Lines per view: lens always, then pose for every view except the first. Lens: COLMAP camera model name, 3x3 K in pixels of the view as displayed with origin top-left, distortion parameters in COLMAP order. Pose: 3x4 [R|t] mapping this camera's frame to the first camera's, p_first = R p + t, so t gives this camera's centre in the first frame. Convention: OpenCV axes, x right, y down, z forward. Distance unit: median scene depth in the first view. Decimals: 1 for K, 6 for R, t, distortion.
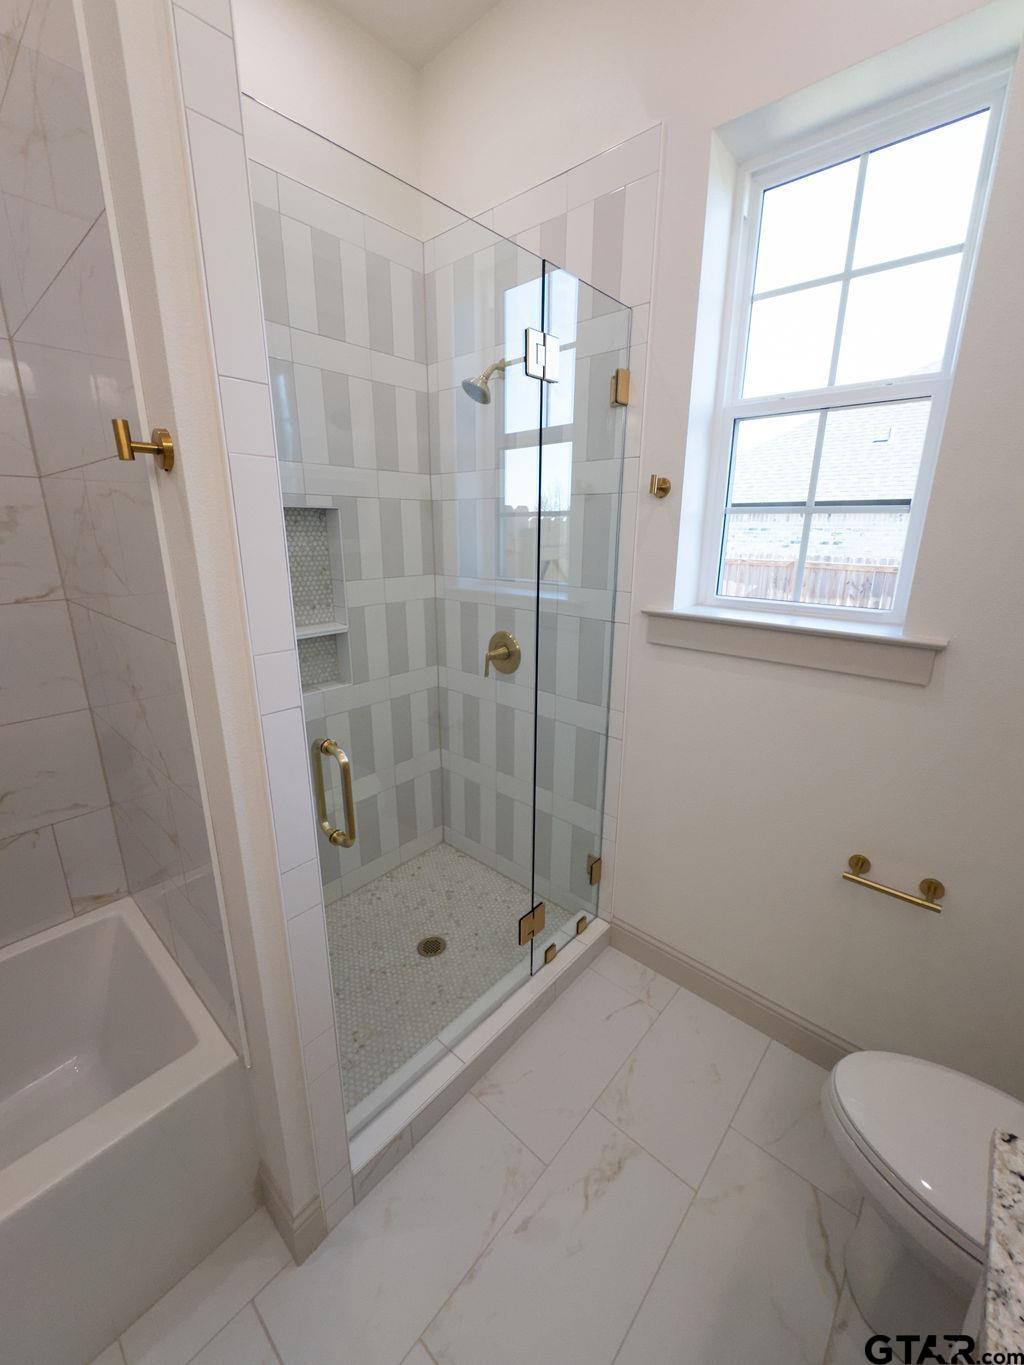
lens RADIAL K [[544.7, 0, 512.1], [0, 544.7, 680.1], [0, 0, 1]] dist [-0.002562, 0.000227]
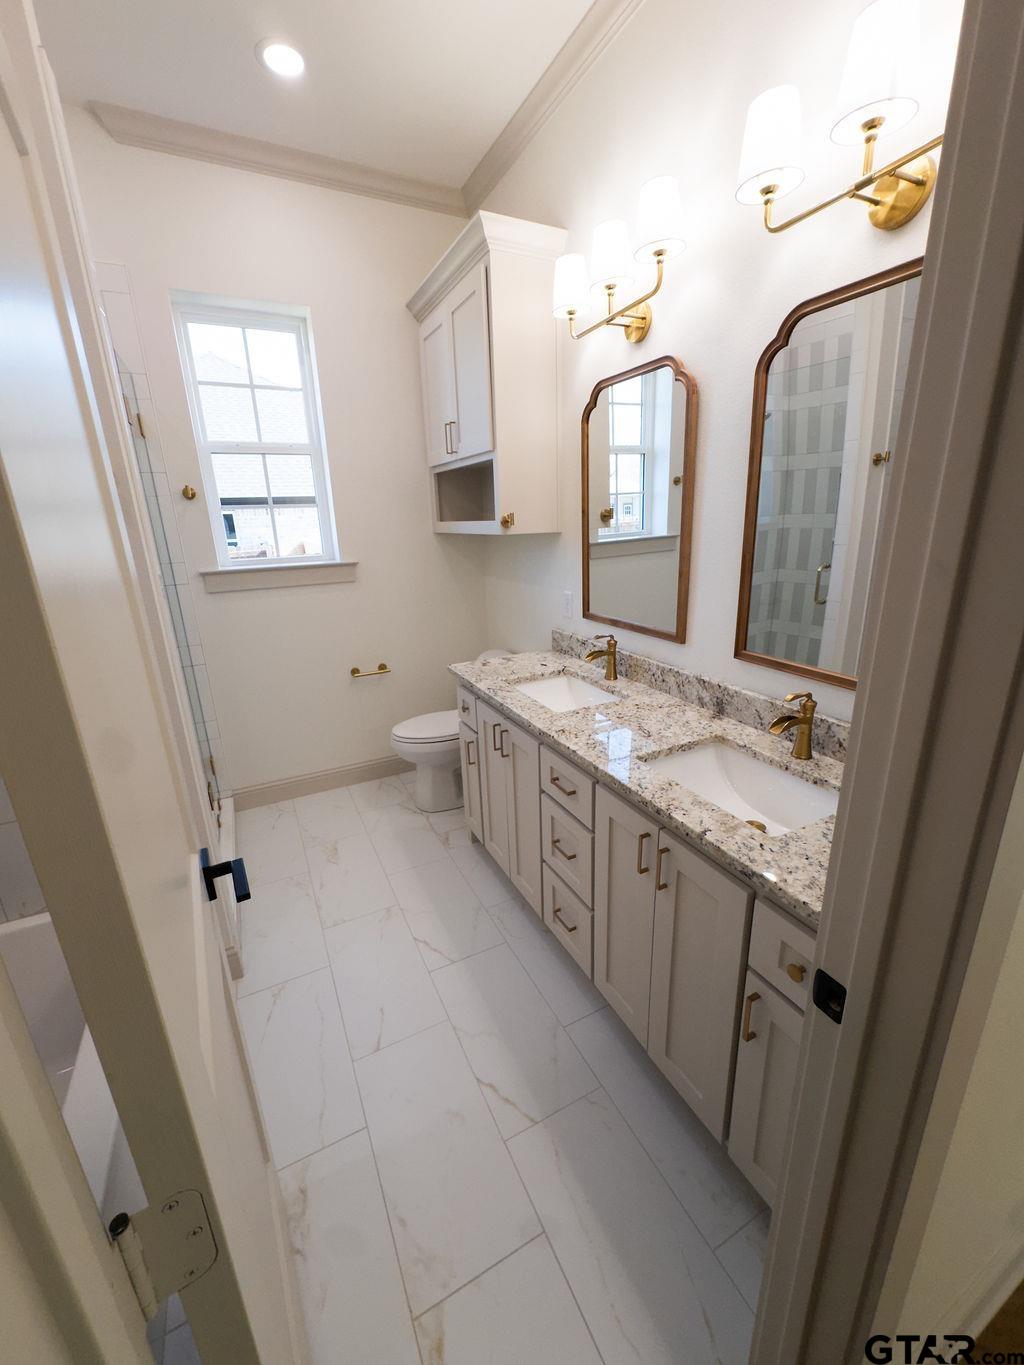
lens RADIAL K [[557.9, 0, 512.0], [0, 557.9, 682.5], [0, 0, 1]] dist [-0.001223, 0.000425]
pose [[0.357919, -0.288541, 0.888053, -1.062255], [0.286924, 0.939030, 0.189463, 0.136313], [-0.888577, 0.186991, 0.418887, -0.443695]]
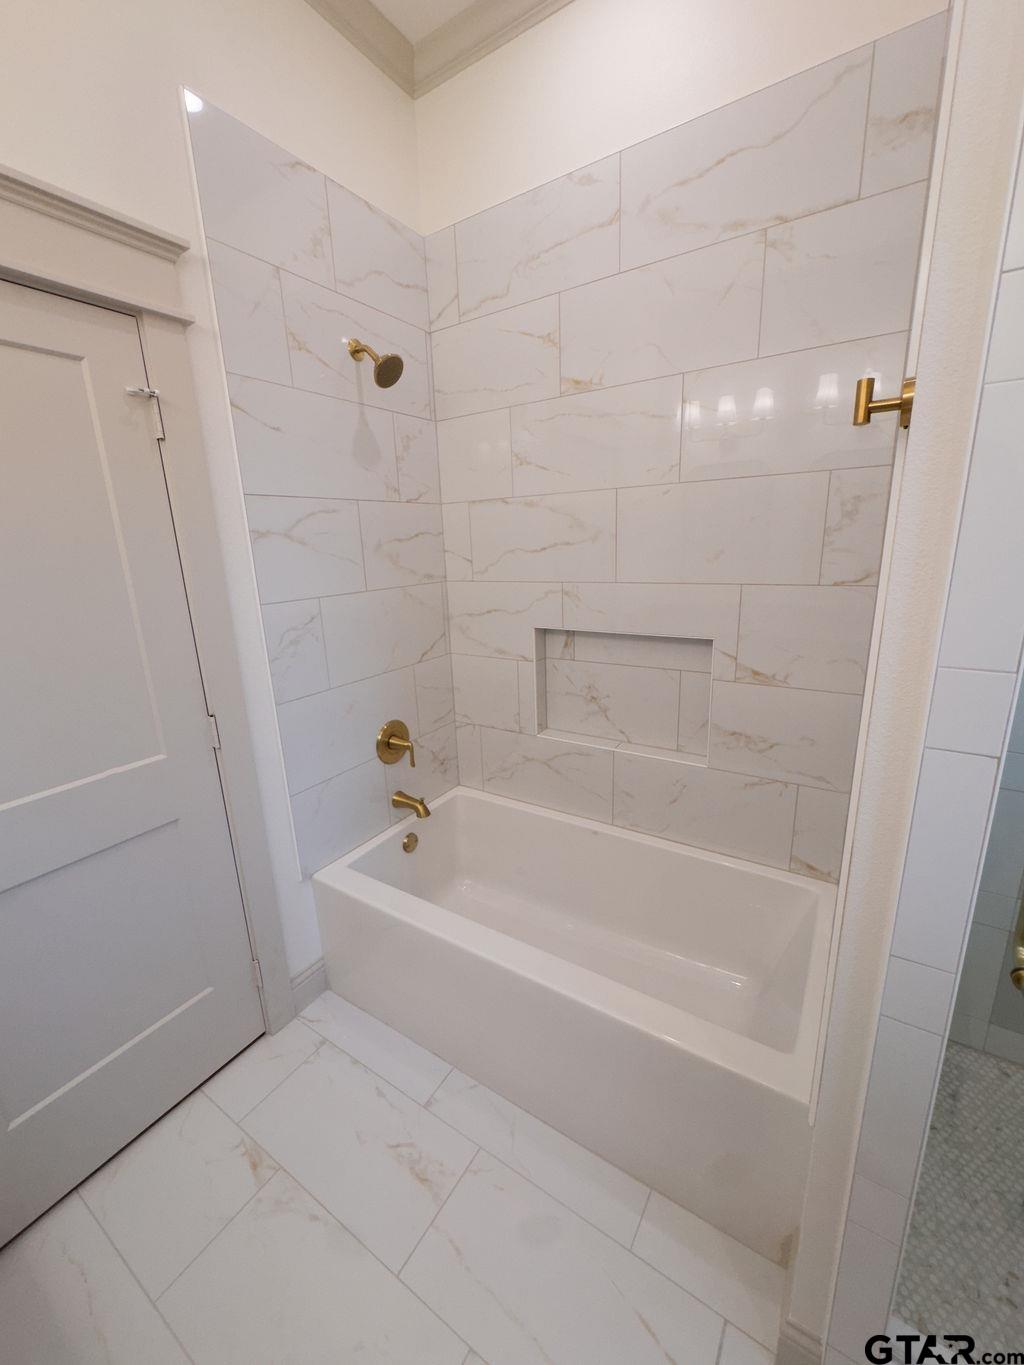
lens RADIAL K [[544.7, 0, 512.1], [0, 544.7, 680.1], [0, 0, 1]] dist [-0.002562, 0.000227]
pose [[0.151933, 0.234982, -0.960052, 0.098998], [-0.231692, 0.952731, 0.196524, -0.025588], [0.960851, 0.192578, 0.199195, 0.201990]]
